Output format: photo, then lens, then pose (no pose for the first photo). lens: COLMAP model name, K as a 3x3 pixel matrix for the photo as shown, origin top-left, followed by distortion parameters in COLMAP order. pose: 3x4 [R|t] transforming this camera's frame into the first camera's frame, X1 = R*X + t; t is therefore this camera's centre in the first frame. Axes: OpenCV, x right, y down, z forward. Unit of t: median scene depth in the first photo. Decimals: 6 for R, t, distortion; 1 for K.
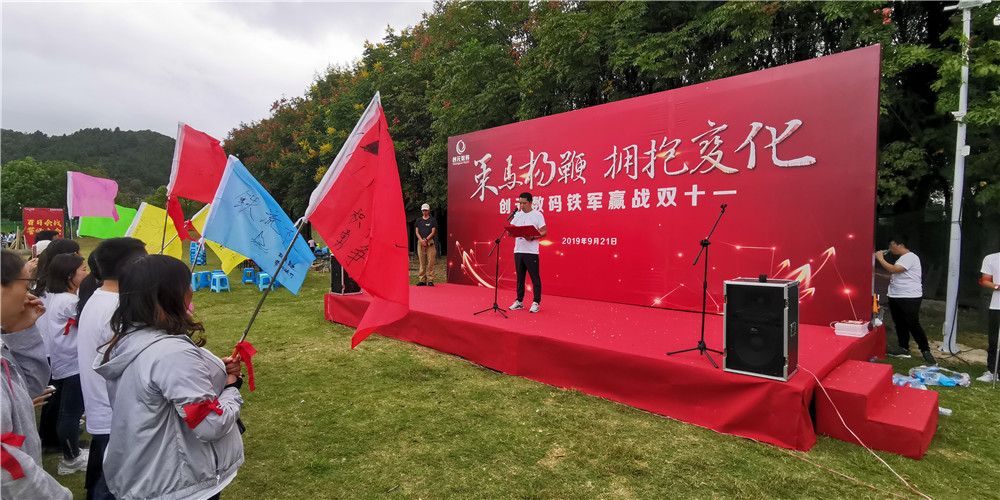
lens RADIAL K [[483.8, 0, 500.0], [0, 483.8, 250.0], [0, 0, 1]] dist [0.000634, 0.015601]
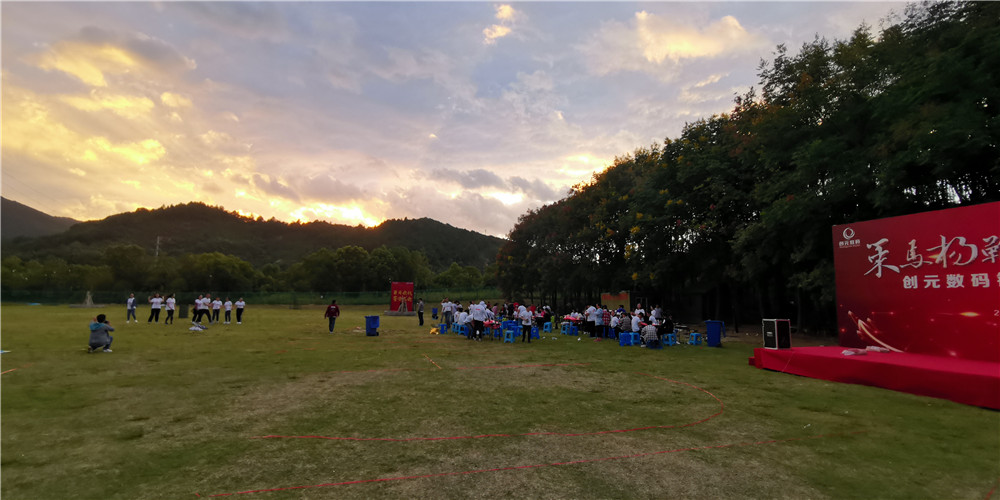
lens RADIAL K [[483.8, 0, 500.0], [0, 483.8, 250.0], [0, 0, 1]] dist [0.000634, 0.015601]
pose [[0.894759, -0.039112, -0.444834, -0.349076], [-0.024135, 0.990465, -0.135634, 0.017457], [0.445897, 0.132096, 0.885283, -0.506524]]
